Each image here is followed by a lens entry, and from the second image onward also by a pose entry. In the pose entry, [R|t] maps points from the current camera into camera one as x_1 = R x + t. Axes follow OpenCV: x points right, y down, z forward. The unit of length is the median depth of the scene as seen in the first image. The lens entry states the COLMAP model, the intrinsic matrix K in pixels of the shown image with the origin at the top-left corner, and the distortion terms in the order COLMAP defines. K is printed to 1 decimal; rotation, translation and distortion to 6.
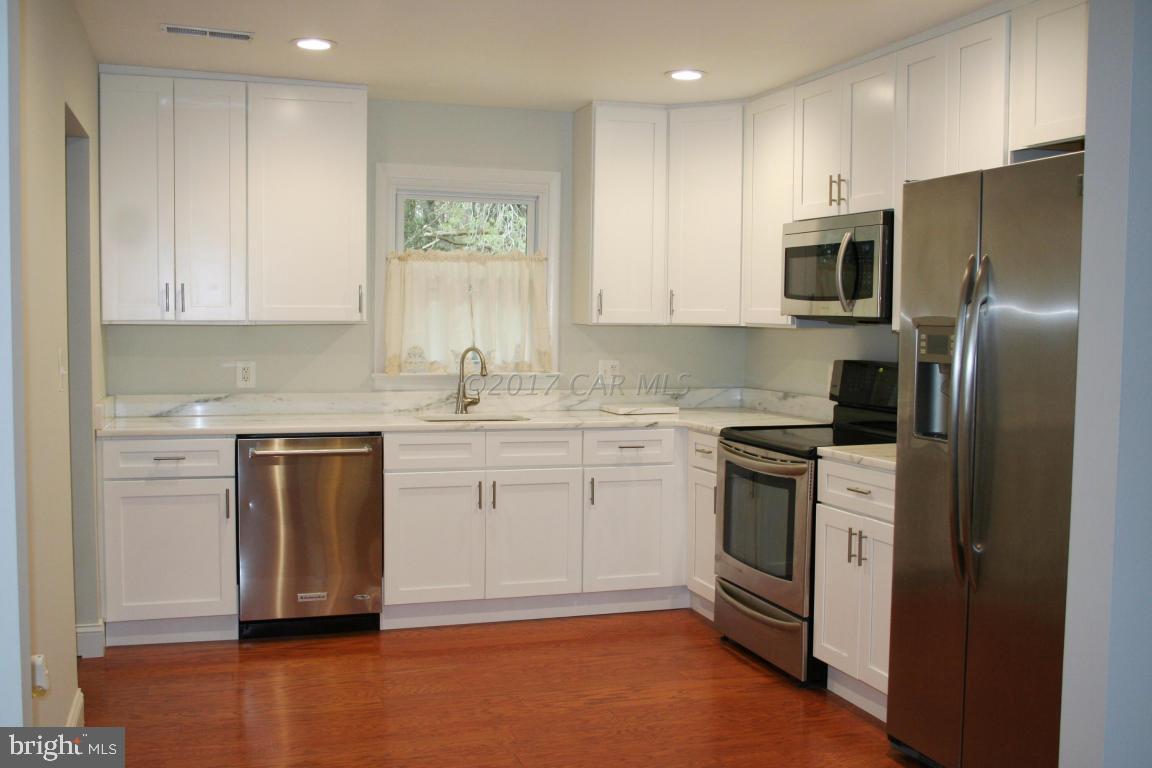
lens RADIAL K [[1153.8, 0, 576.0], [0, 1153.8, 384.0], [0, 0, 1]] dist [-0.009312, -0.005015]
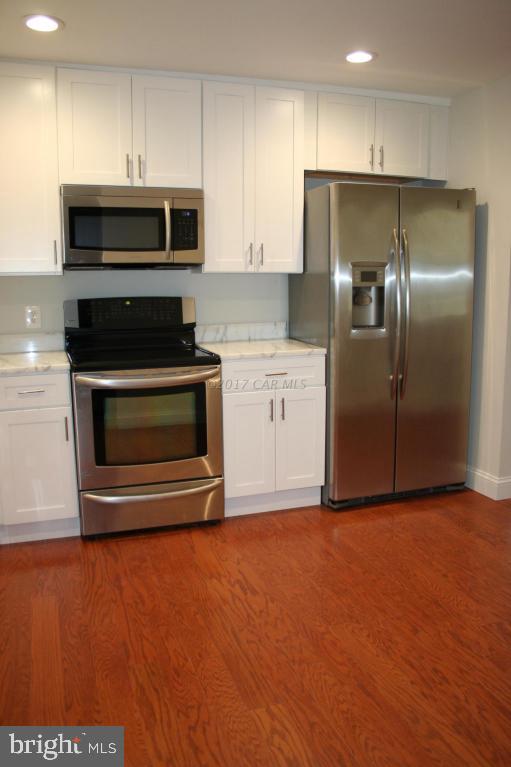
lens RADIAL K [[636.4, 0, 255.5], [0, 636.4, 383.5], [0, 0, 1]] dist [-0.153180, 0.126806]
pose [[-0.018700, -0.159144, 0.987078, -0.553472], [0.070183, 0.984607, 0.160075, -0.031227], [-0.997359, 0.072269, -0.007243, 0.947775]]
